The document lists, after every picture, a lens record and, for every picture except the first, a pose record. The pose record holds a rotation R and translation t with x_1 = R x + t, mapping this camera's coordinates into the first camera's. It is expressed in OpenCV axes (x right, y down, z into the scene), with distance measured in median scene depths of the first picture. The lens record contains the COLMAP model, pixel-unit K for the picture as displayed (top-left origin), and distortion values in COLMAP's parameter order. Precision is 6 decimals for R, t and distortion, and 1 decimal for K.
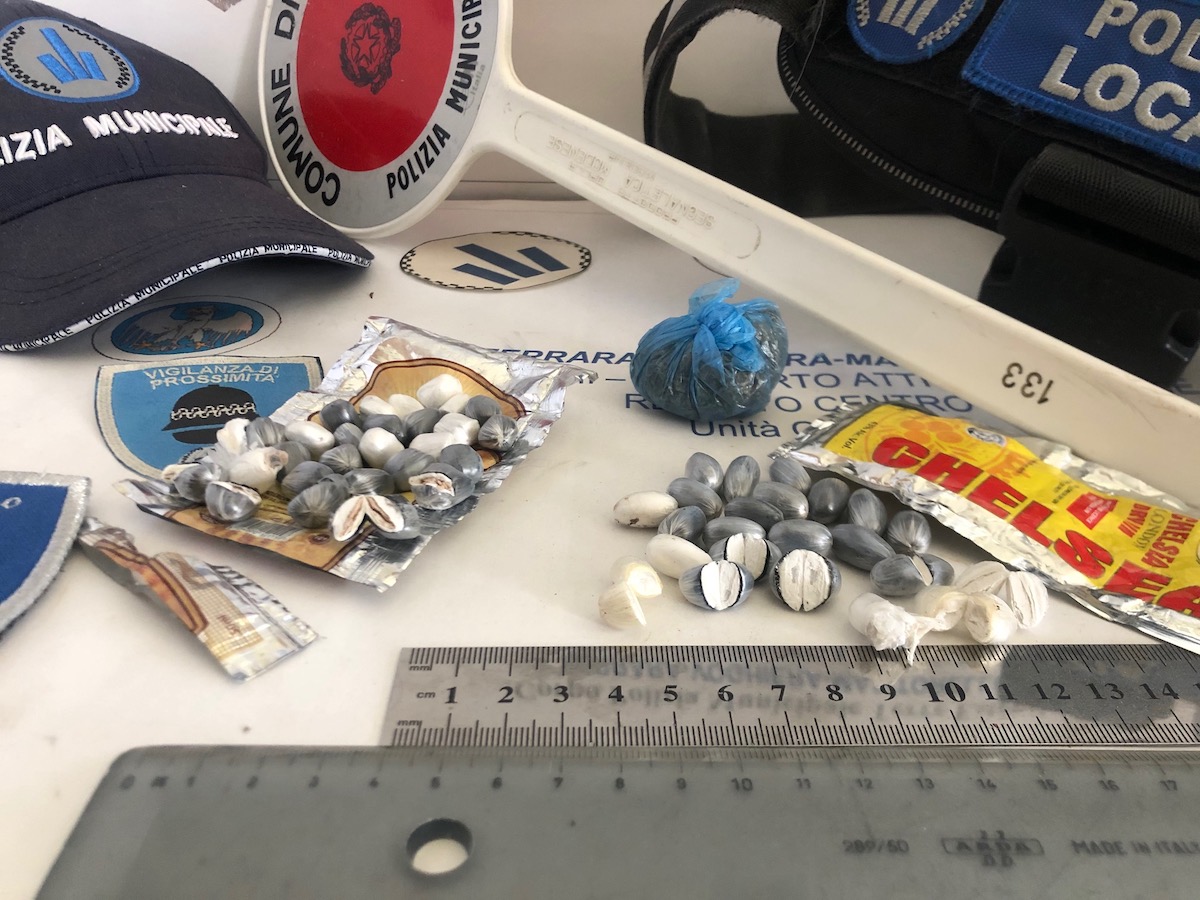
lens RADIAL K [[977.9, 0, 600.0], [0, 977.9, 450.0], [0, 0, 1]] dist [0.001100, -0.009091]
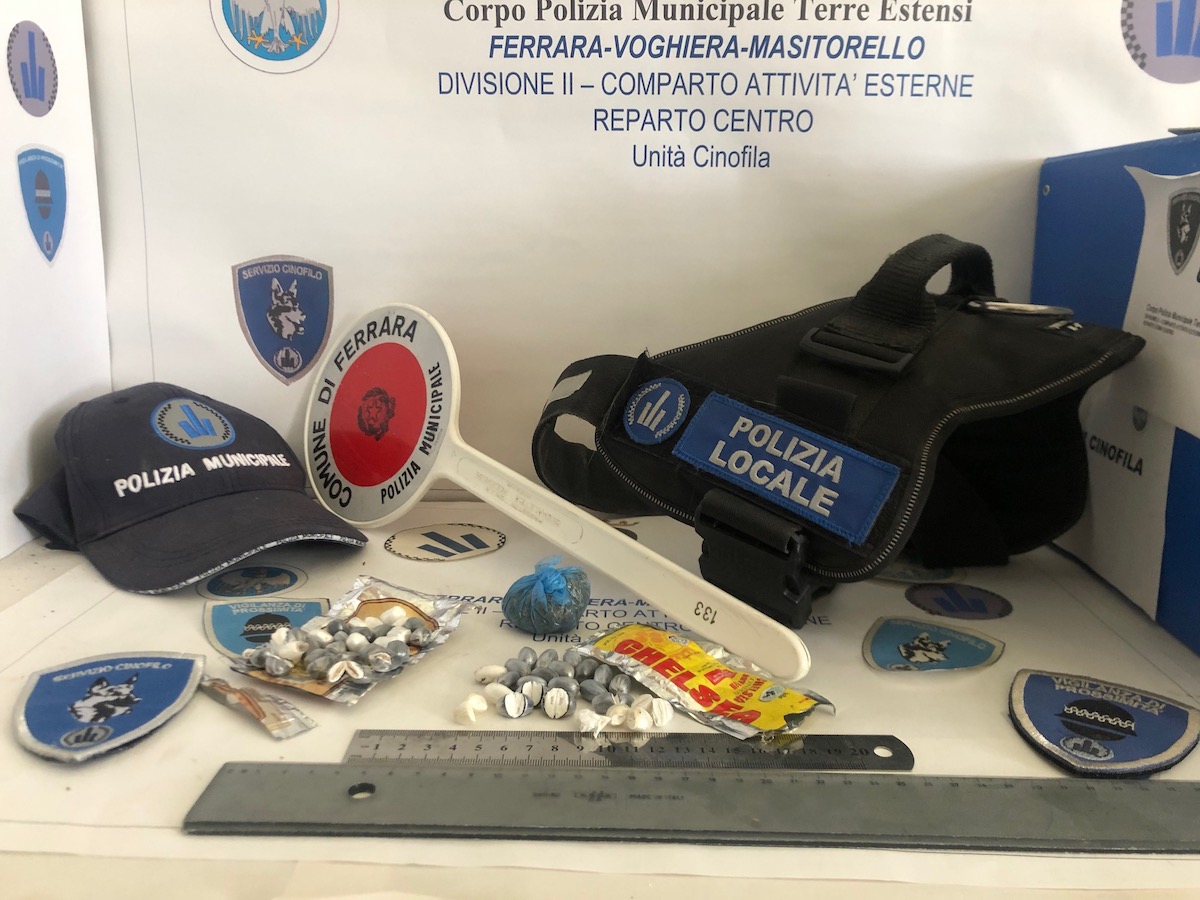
lens RADIAL K [[980.9, 0, 600.0], [0, 980.9, 450.0], [0, 0, 1]] dist [0.196774, -0.699296]
pose [[0.999852, 0.008170, -0.015108, 0.256999], [-0.011974, 0.962200, -0.272081, 0.146793], [0.012314, 0.272222, 0.962156, -0.895107]]
